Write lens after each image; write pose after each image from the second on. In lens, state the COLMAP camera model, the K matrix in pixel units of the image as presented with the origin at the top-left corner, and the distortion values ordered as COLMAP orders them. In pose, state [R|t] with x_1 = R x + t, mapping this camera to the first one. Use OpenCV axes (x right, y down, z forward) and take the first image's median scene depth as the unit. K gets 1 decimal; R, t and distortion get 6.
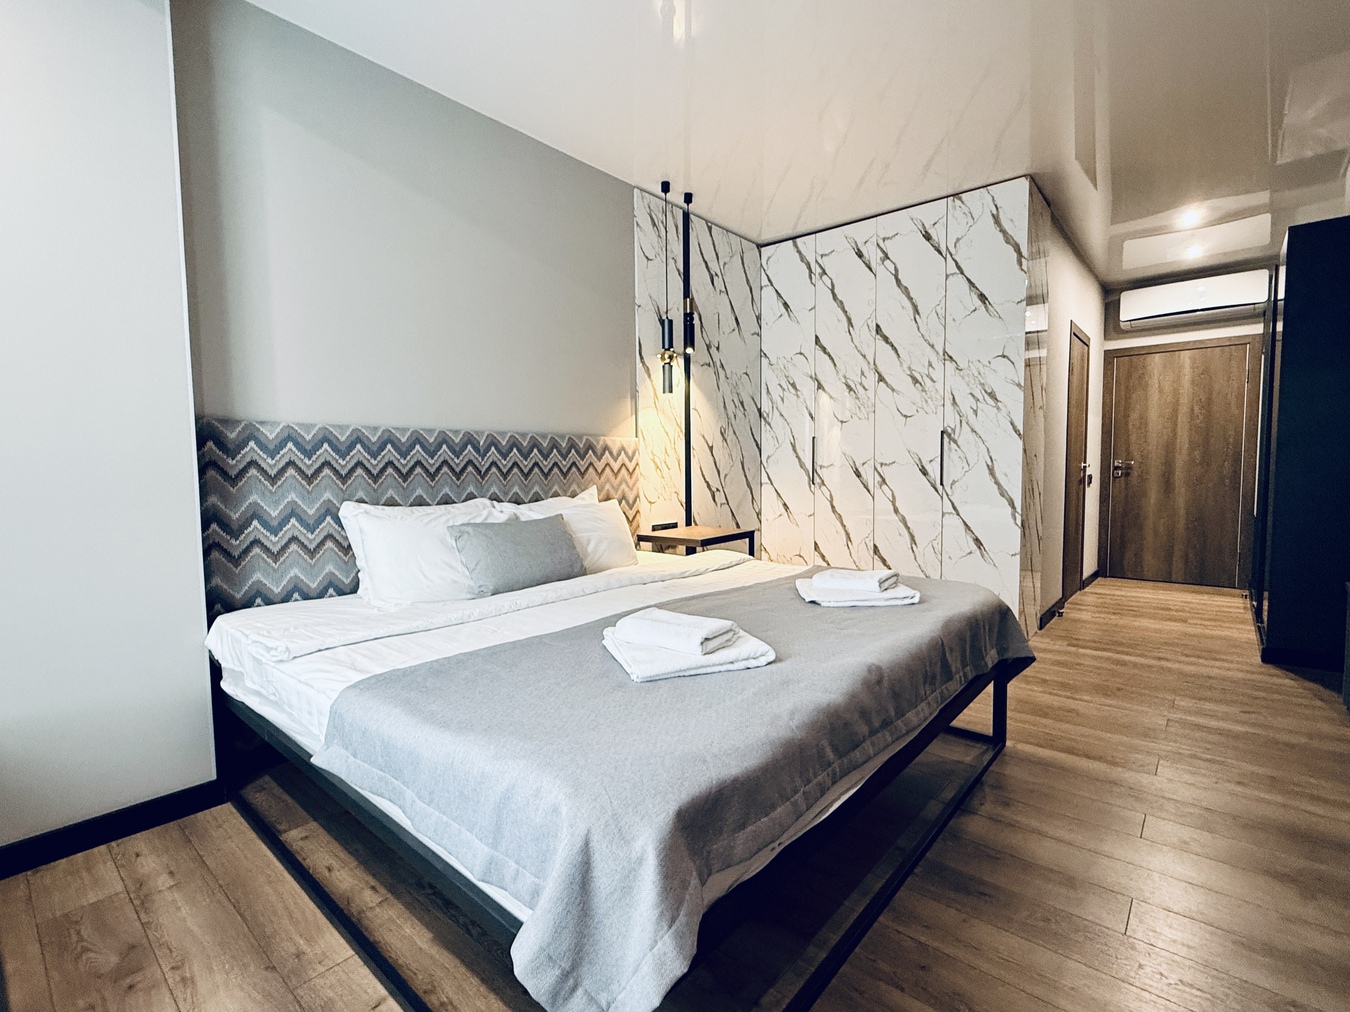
lens RADIAL K [[631.8, 0, 673.6], [0, 631.8, 507.9], [0, 0, 1]] dist [0.001338, 0.000248]
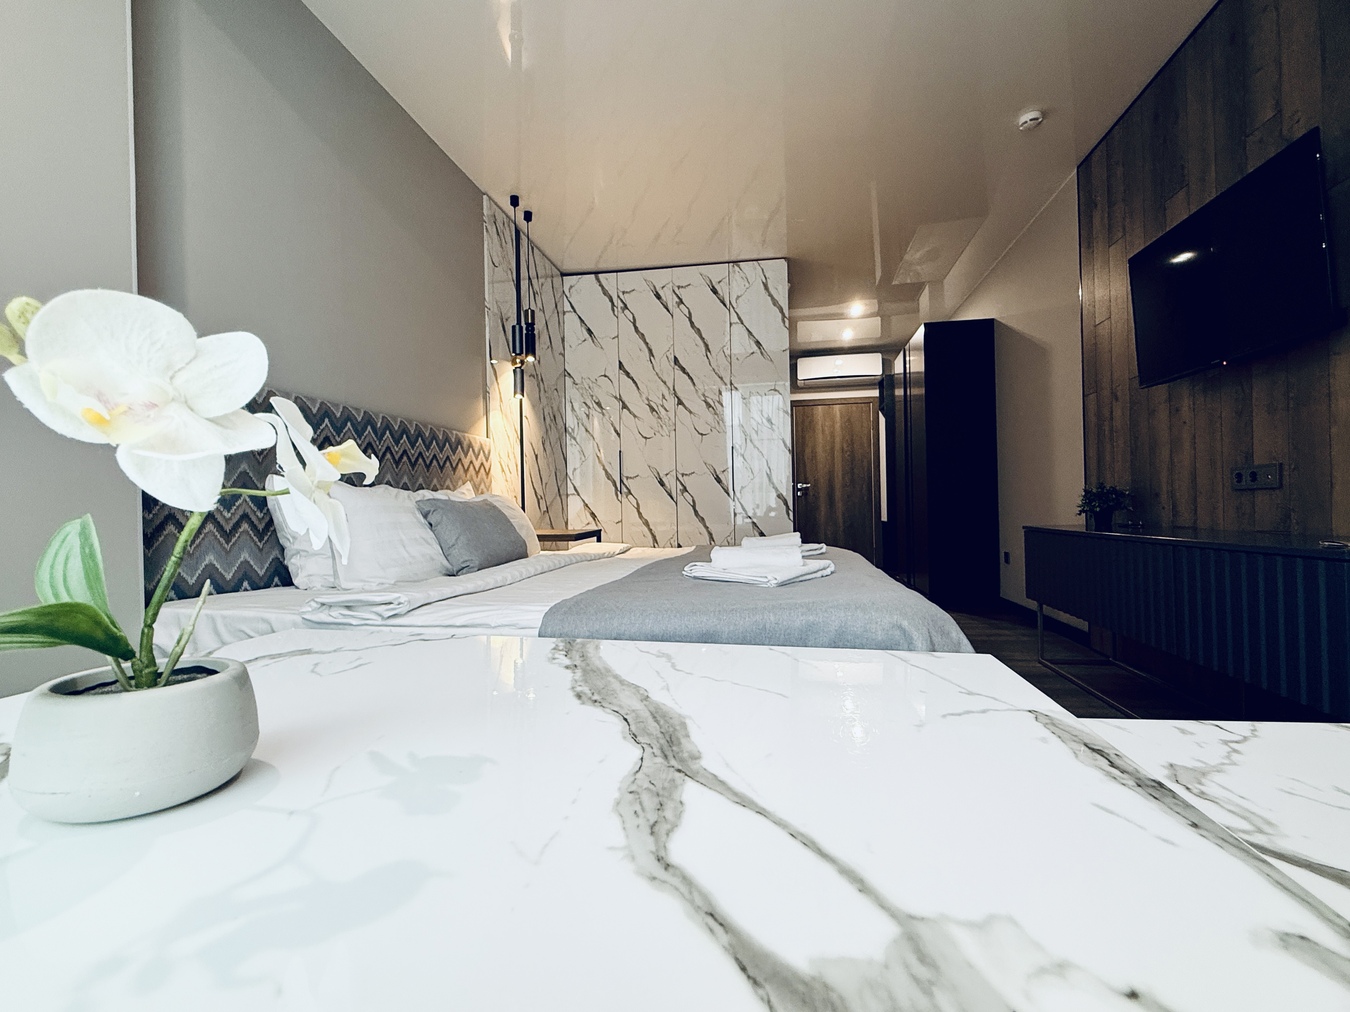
lens RADIAL K [[631.8, 0, 673.6], [0, 631.8, 507.9], [0, 0, 1]] dist [0.001338, 0.000248]
pose [[0.858228, -0.005629, 0.513238, -0.284106], [0.042776, 0.997246, -0.060591, 0.062142], [-0.511483, 0.073955, 0.856105, 0.011276]]
